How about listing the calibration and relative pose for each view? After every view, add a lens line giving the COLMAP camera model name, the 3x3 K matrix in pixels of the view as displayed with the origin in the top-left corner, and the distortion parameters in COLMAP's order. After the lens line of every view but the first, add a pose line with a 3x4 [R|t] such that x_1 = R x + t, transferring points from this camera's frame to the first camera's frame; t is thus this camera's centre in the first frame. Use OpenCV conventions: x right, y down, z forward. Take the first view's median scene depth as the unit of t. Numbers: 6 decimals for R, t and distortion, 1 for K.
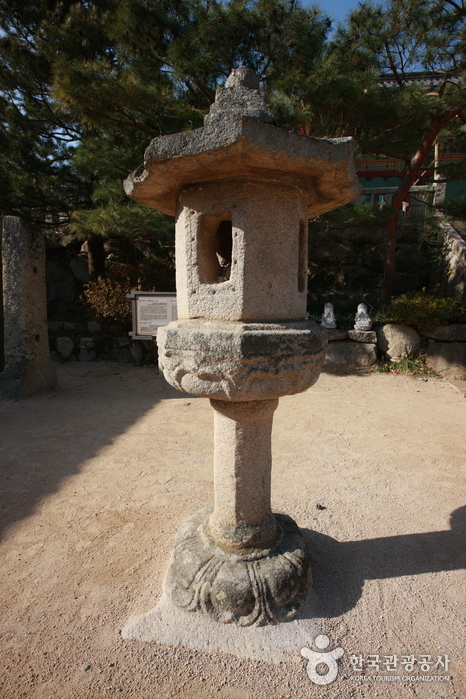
lens RADIAL K [[344.7, 0, 233.0], [0, 344.7, 349.5], [0, 0, 1]] dist [0.000096, -0.000001]
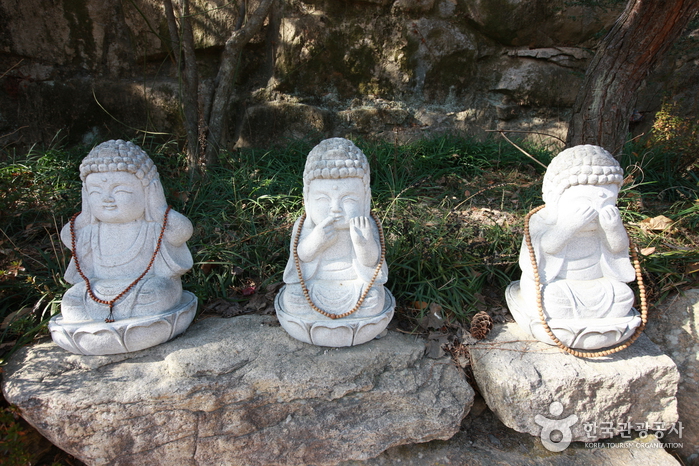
lens RADIAL K [[406.6, 0, 349.5], [0, 406.6, 233.0], [0, 0, 1]] dist [-0.001653, -0.000340]
pose [[0.975506, -0.048410, 0.214581, 0.187704], [0.027258, 0.994568, 0.100461, -0.087627], [-0.218278, -0.092151, 0.971526, 0.639842]]
